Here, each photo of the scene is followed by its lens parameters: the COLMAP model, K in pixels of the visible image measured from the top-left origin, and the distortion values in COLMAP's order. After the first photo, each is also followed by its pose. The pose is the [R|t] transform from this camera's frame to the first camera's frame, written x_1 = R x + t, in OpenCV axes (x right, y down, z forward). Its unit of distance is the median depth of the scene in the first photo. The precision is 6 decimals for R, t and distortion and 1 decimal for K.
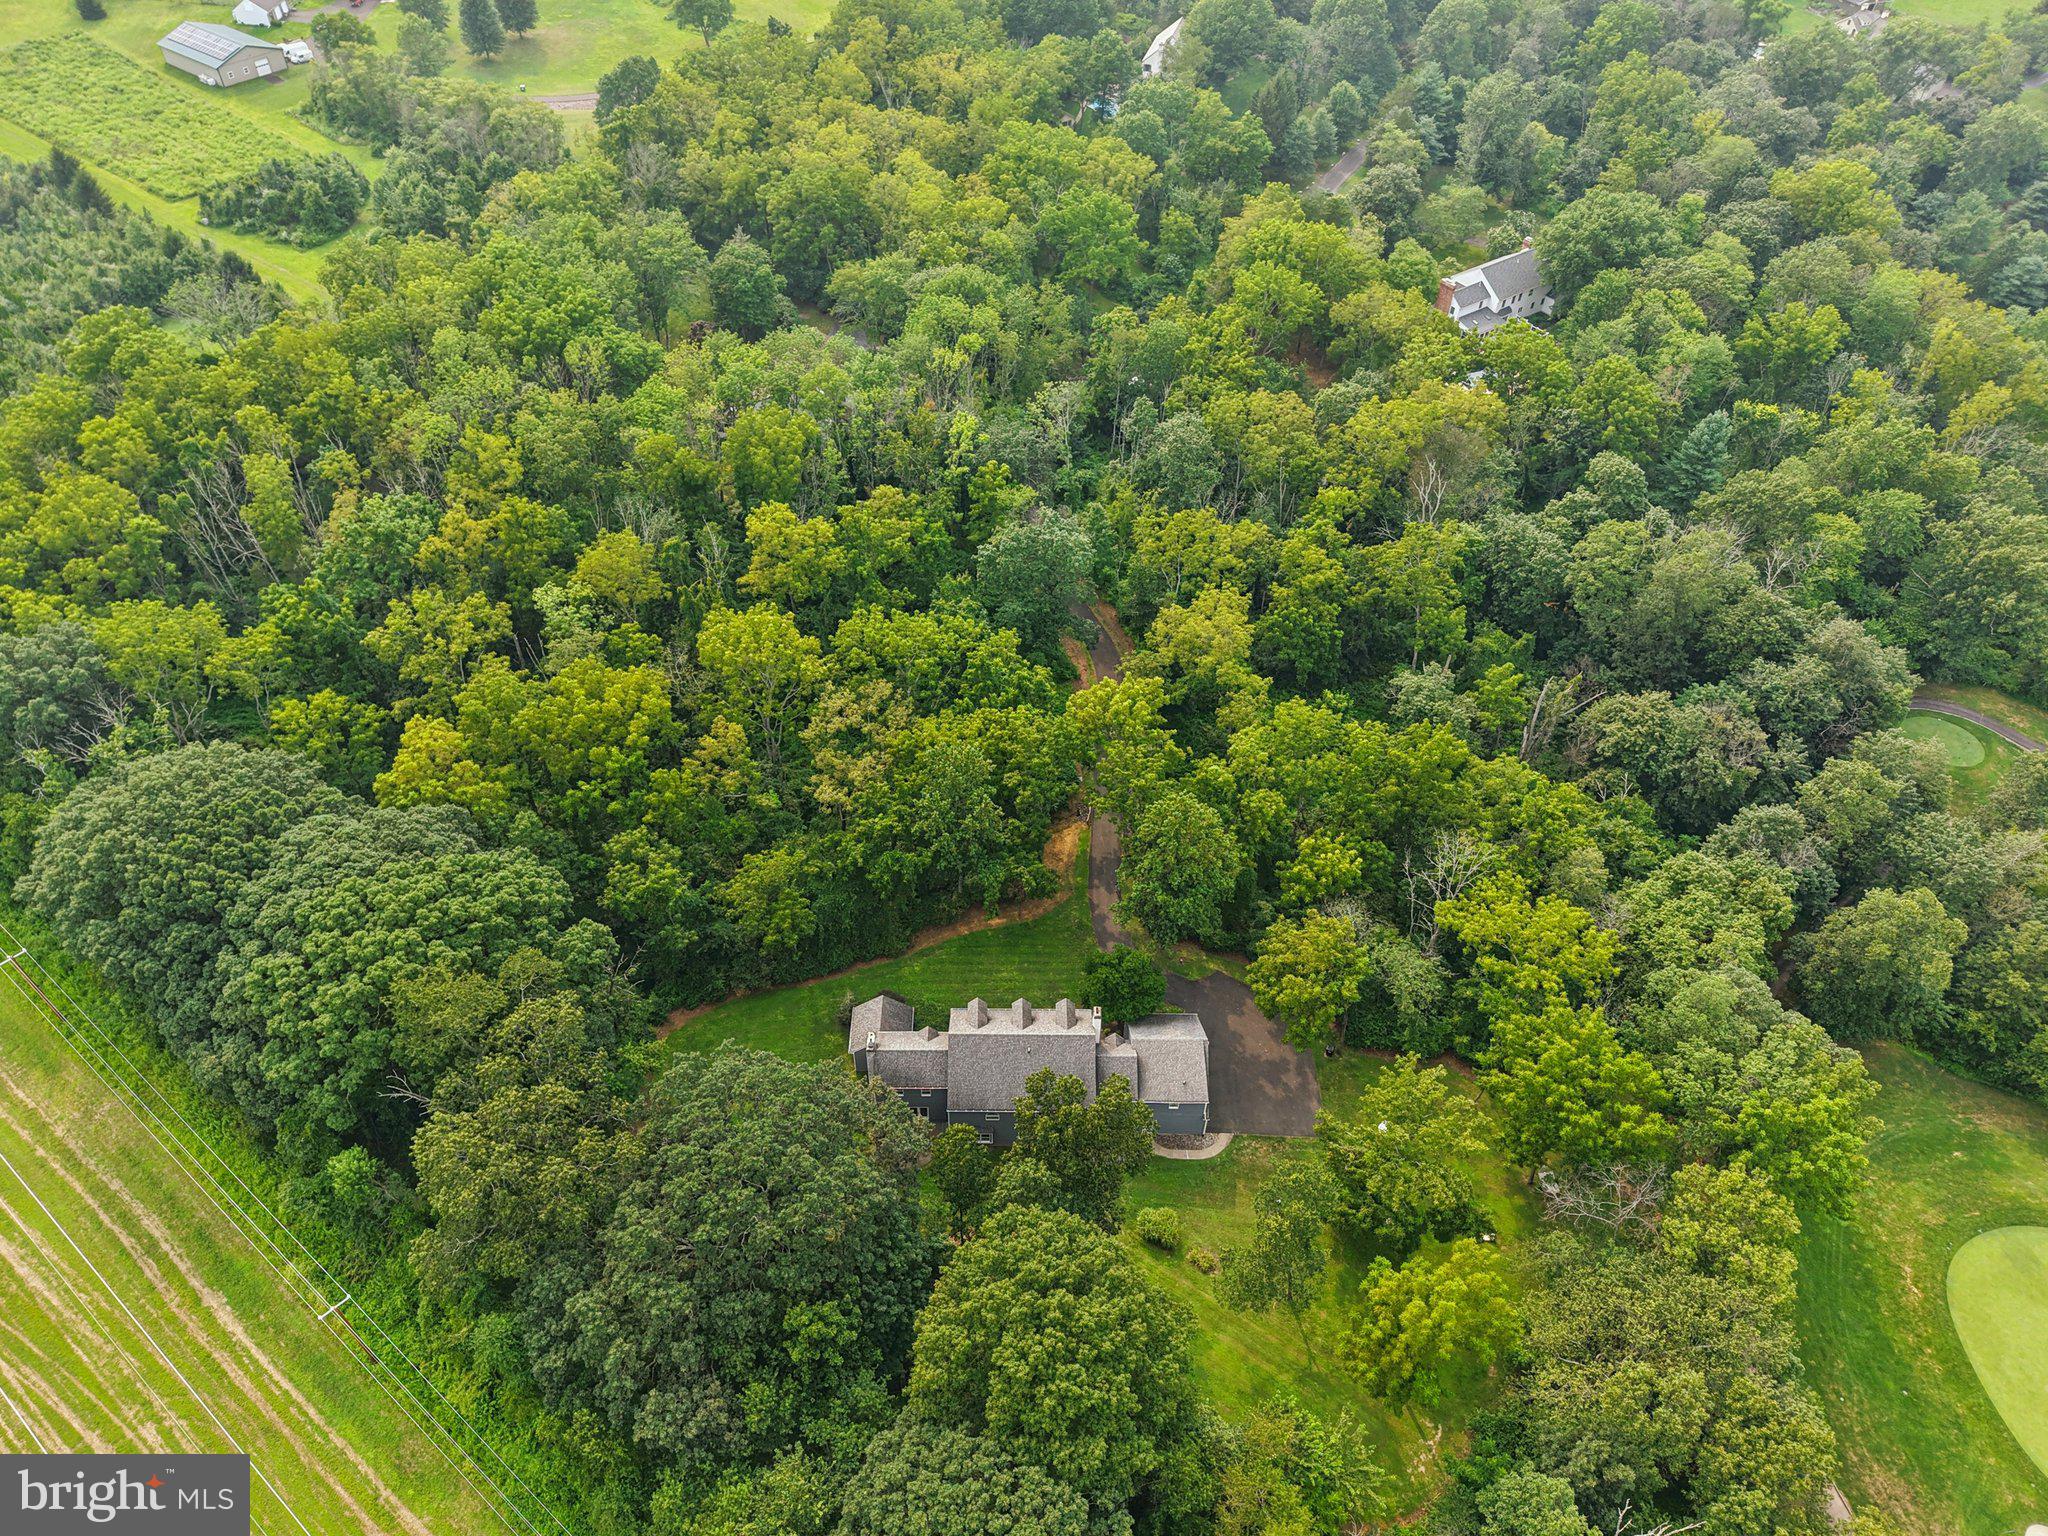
lens RADIAL K [[1433.8, 0, 1011.1], [0, 1433.8, 713.9], [0, 0, 1]] dist [0.005882, -0.002777]
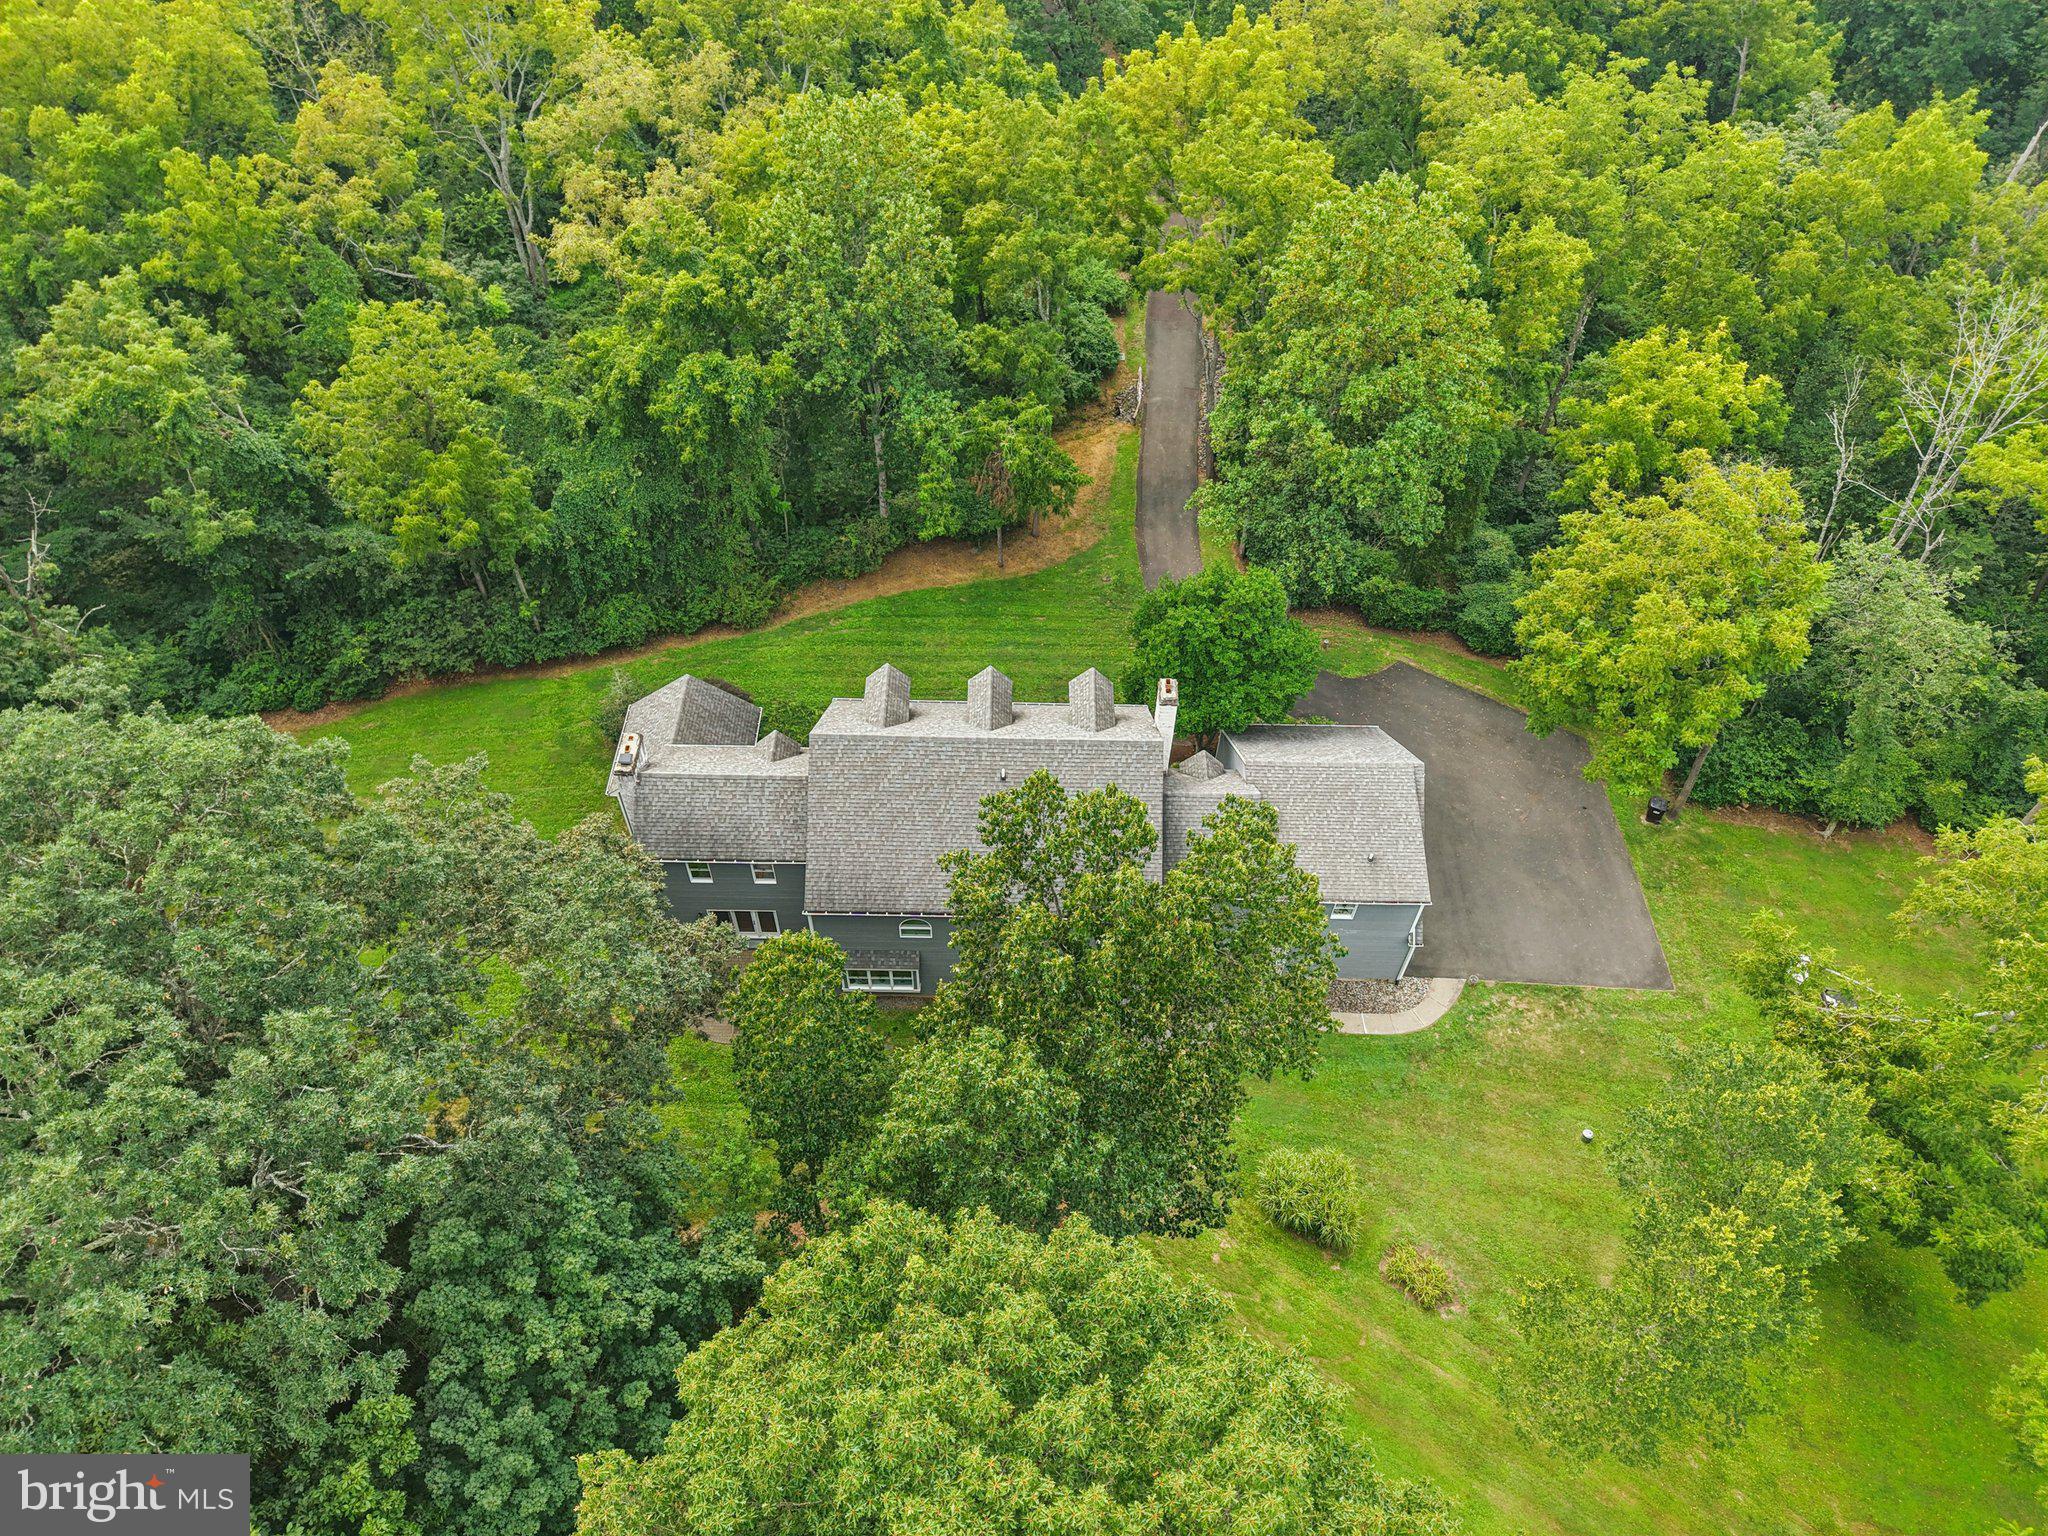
lens RADIAL K [[1410.6, 0, 1024.0], [0, 1410.6, 768.0], [0, 0, 1]] dist [0.001952, -0.006344]
pose [[0.999909, 0.013365, -0.001675, 0.018806], [-0.013055, 0.992259, 0.123501, 0.178256], [0.003312, -0.123468, 0.992343, 0.583009]]
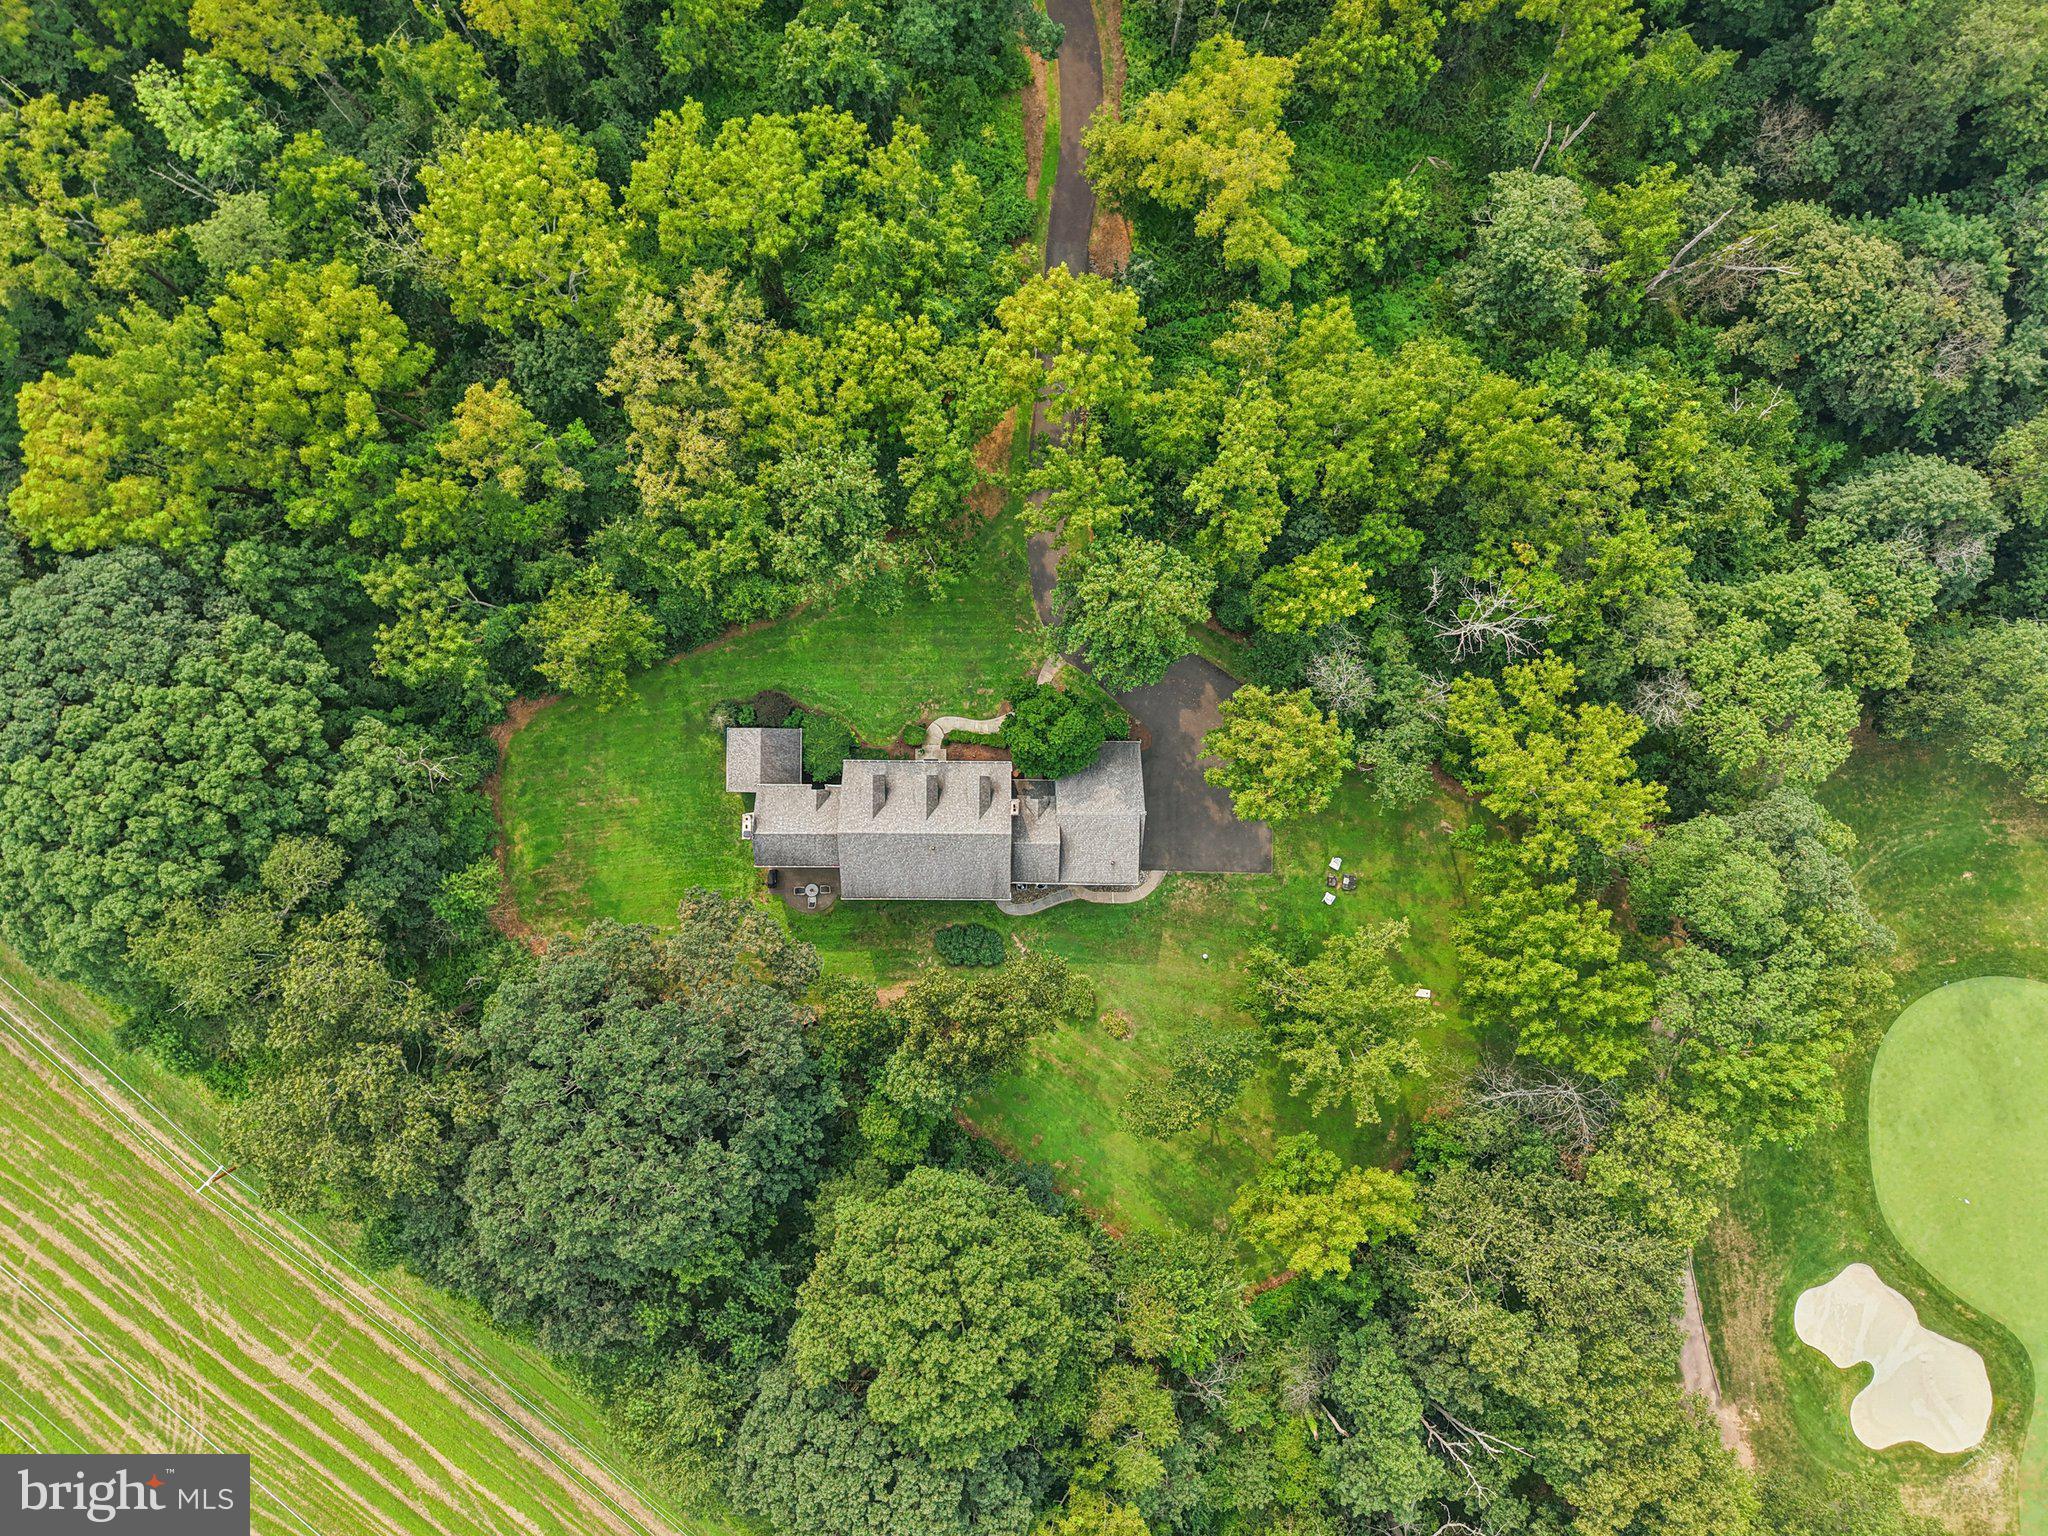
lens RADIAL K [[1433.8, 0, 1011.1], [0, 1433.8, 713.9], [0, 0, 1]] dist [0.005882, -0.002777]
pose [[0.999945, 0.010052, 0.002830, 0.055327], [-0.008936, 0.683394, 0.729995, -0.429684], [0.005404, -0.729981, 0.683446, 0.467917]]
